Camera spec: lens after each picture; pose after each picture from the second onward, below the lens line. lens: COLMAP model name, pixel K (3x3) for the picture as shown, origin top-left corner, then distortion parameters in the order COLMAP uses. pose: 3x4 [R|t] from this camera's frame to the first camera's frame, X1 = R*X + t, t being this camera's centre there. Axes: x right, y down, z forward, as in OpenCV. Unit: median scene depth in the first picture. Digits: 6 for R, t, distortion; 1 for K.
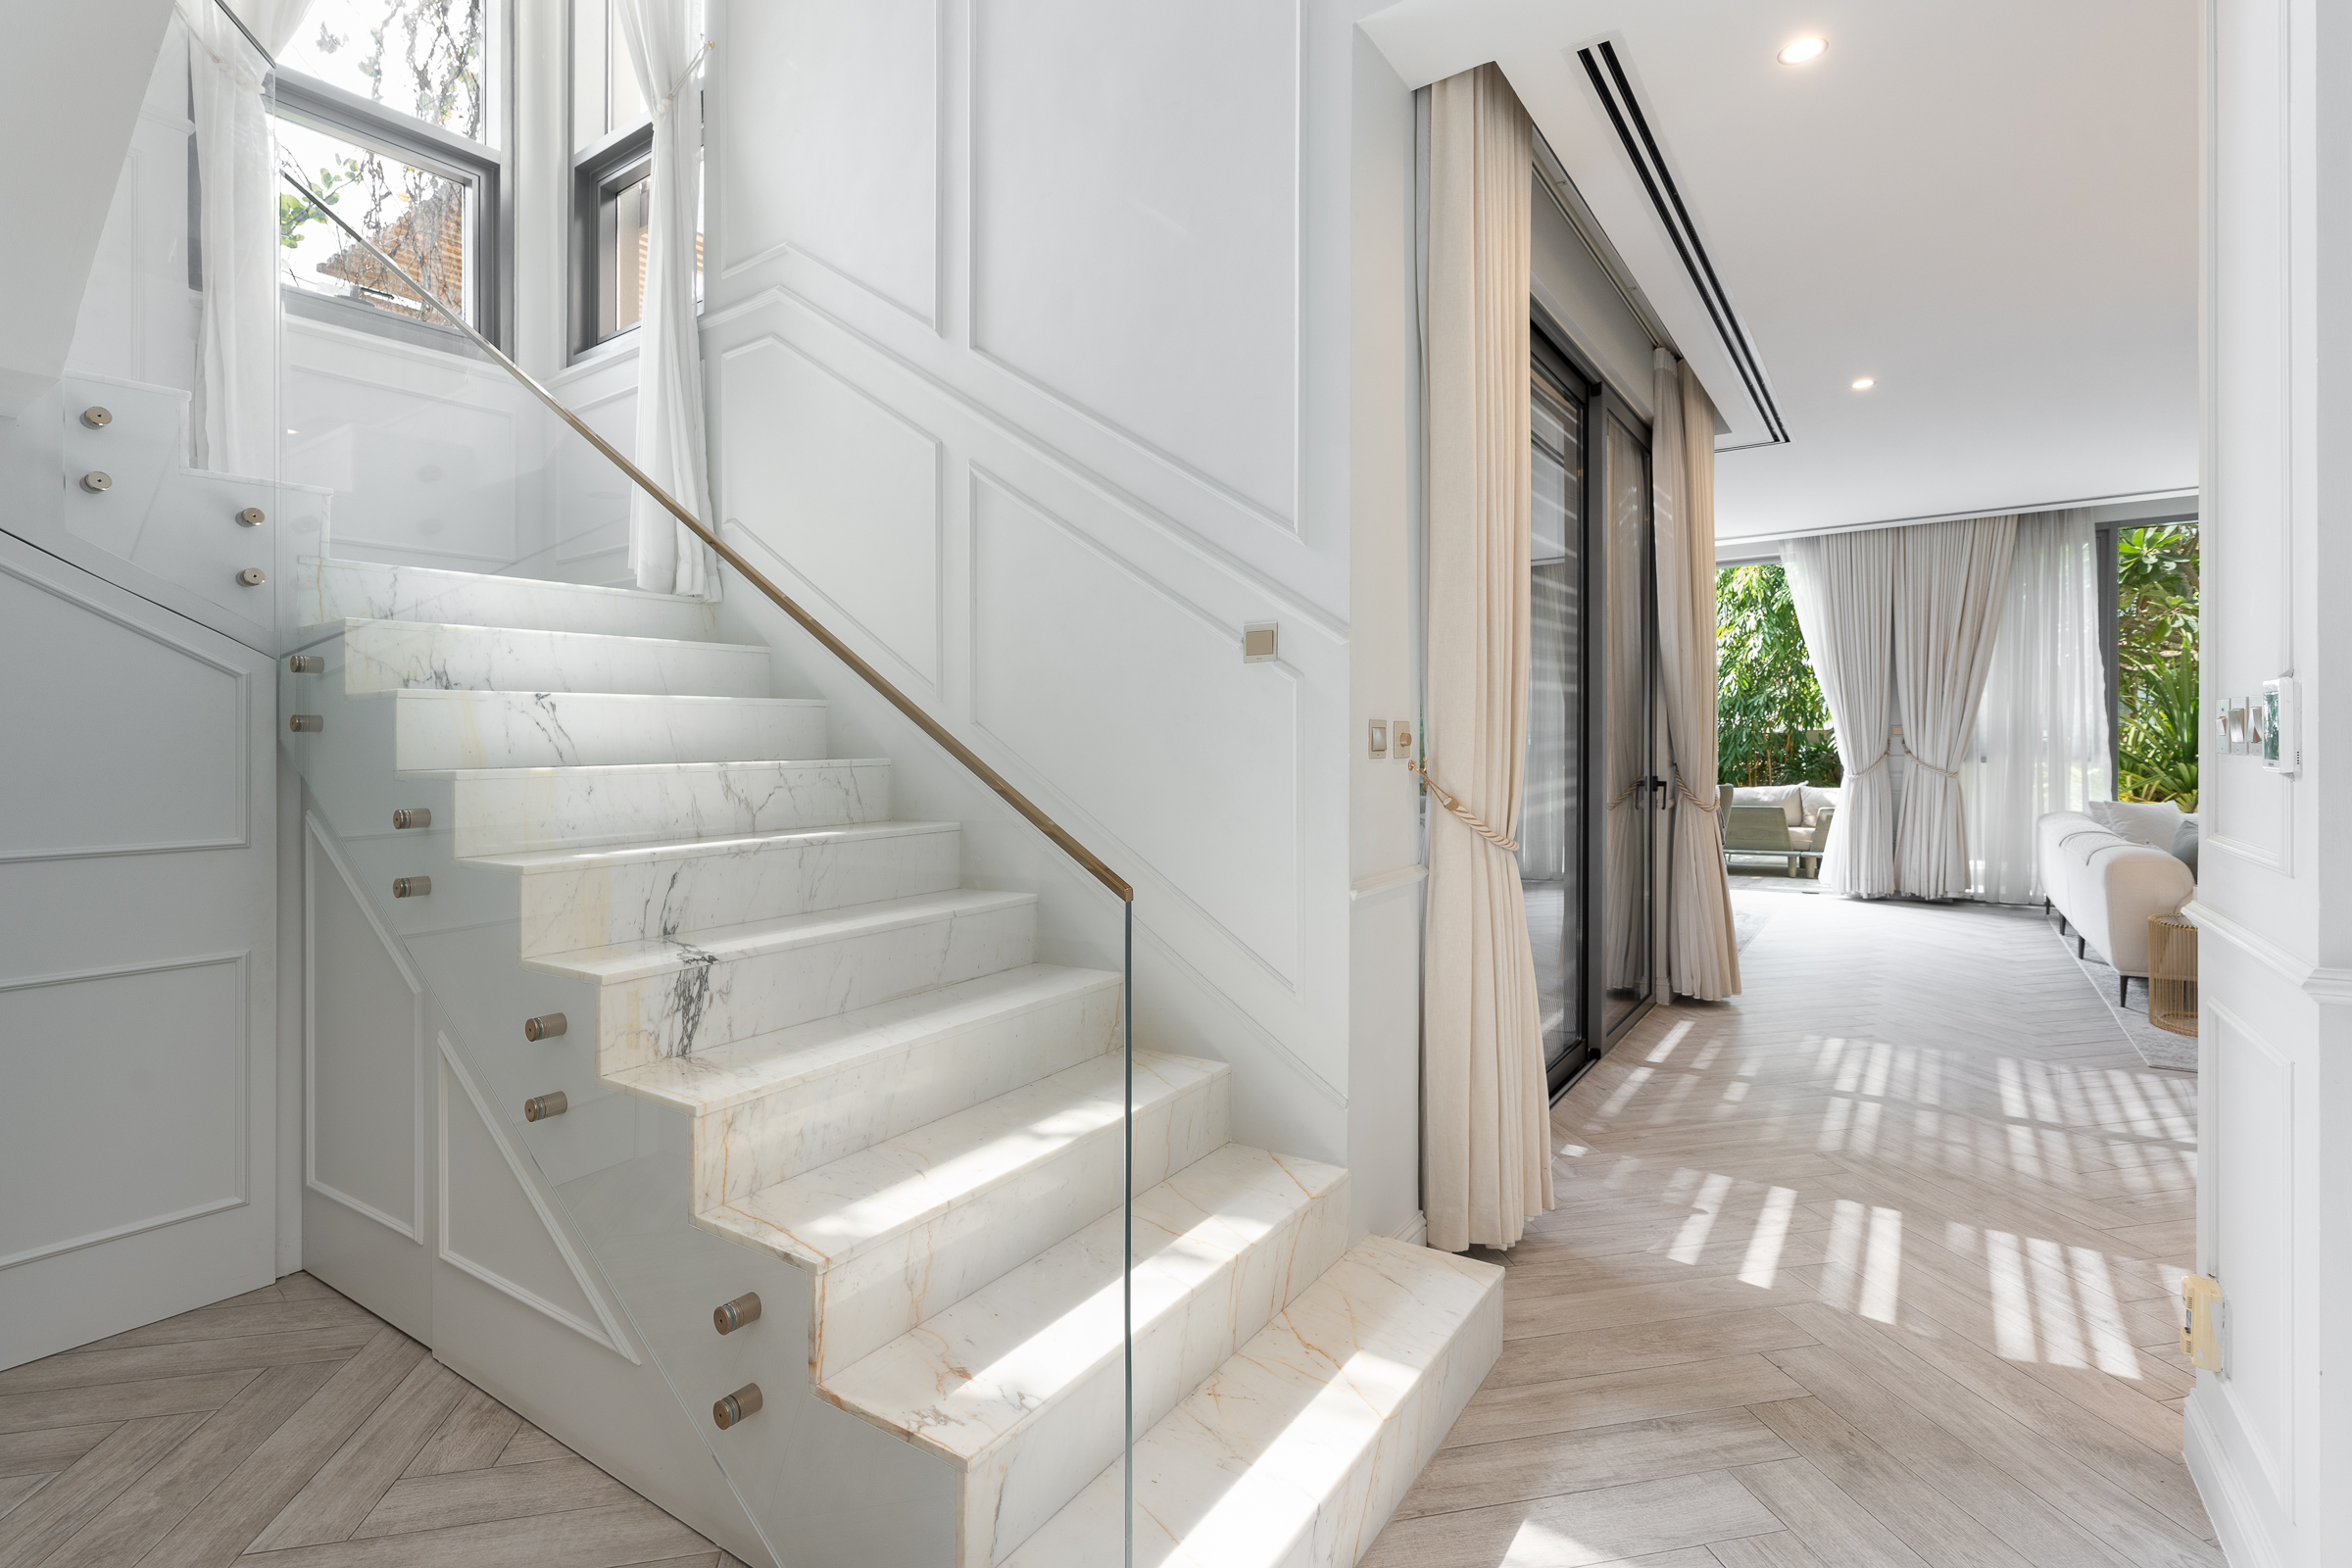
lens RADIAL K [[1059.8, 0, 1188.5], [0, 1059.8, 772.2], [0, 0, 1]] dist [0.000462, 0.000018]
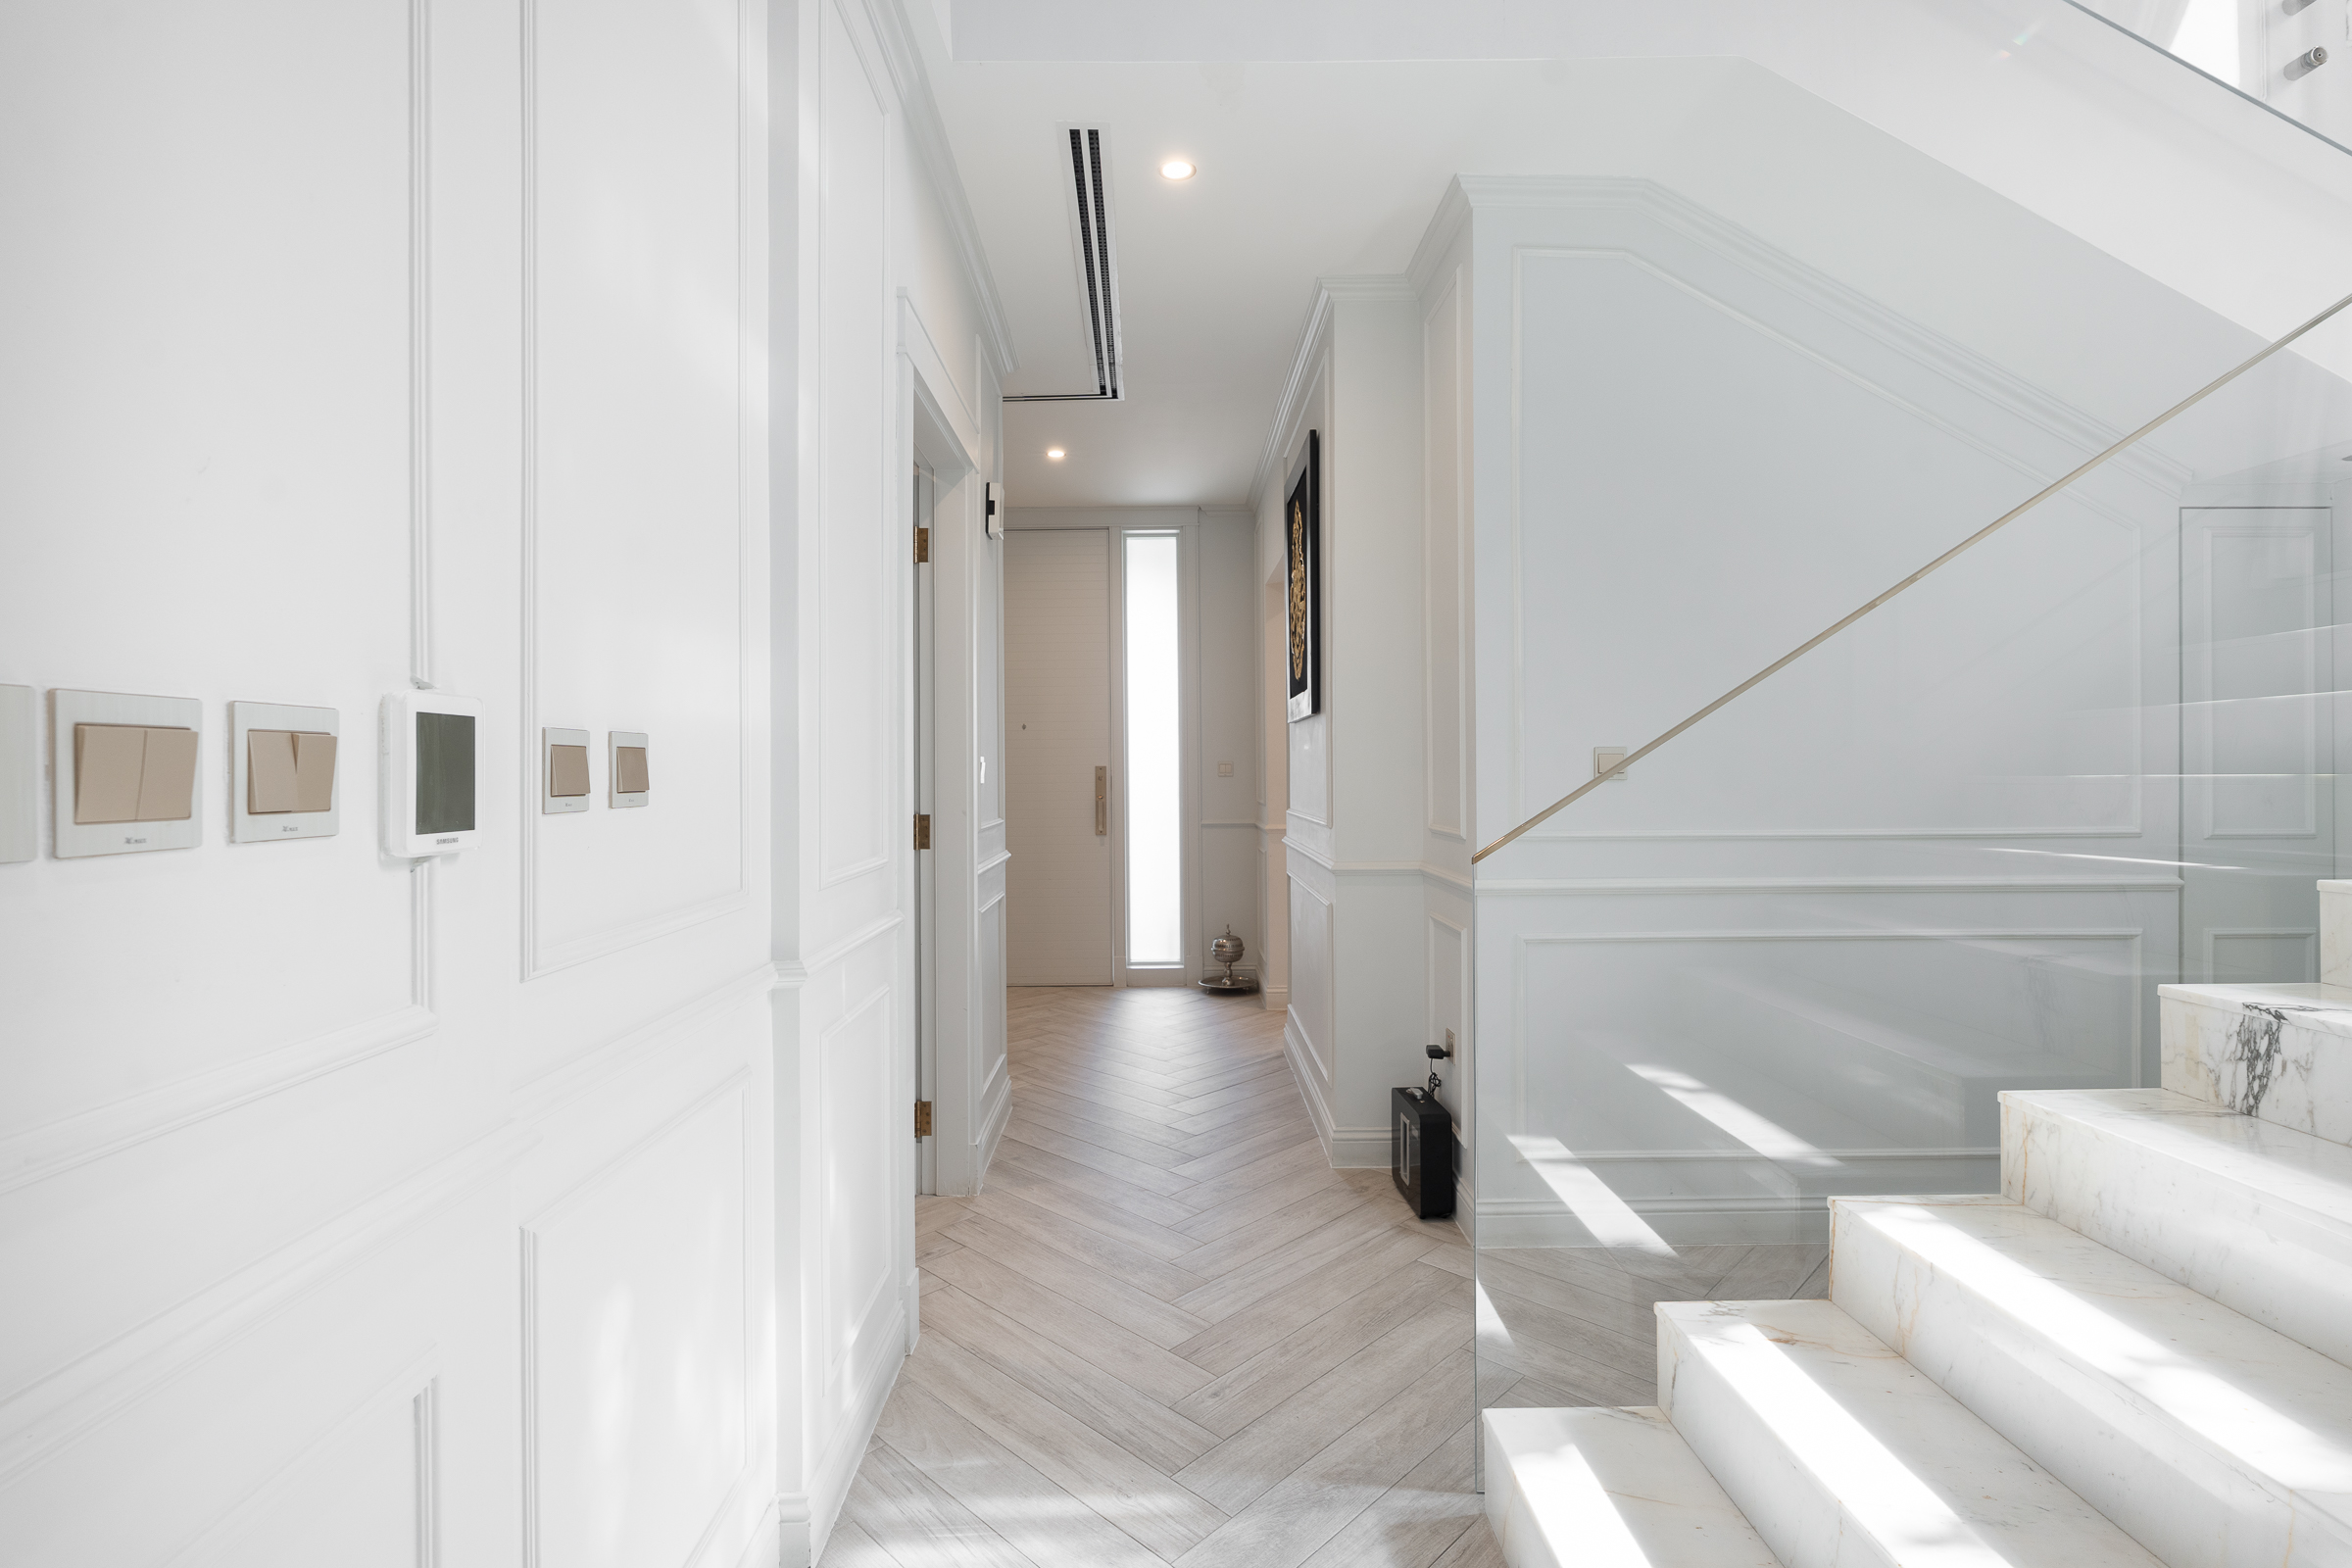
lens RADIAL K [[1059.8, 0, 1173.1], [0, 1059.8, 764.3], [0, 0, 1]] dist [0.000462, 0.000018]
pose [[-0.819210, 0.010749, -0.573393, 0.720426], [0.006229, 0.999932, 0.009846, -0.029691], [0.573460, 0.004494, -0.819221, 1.202655]]
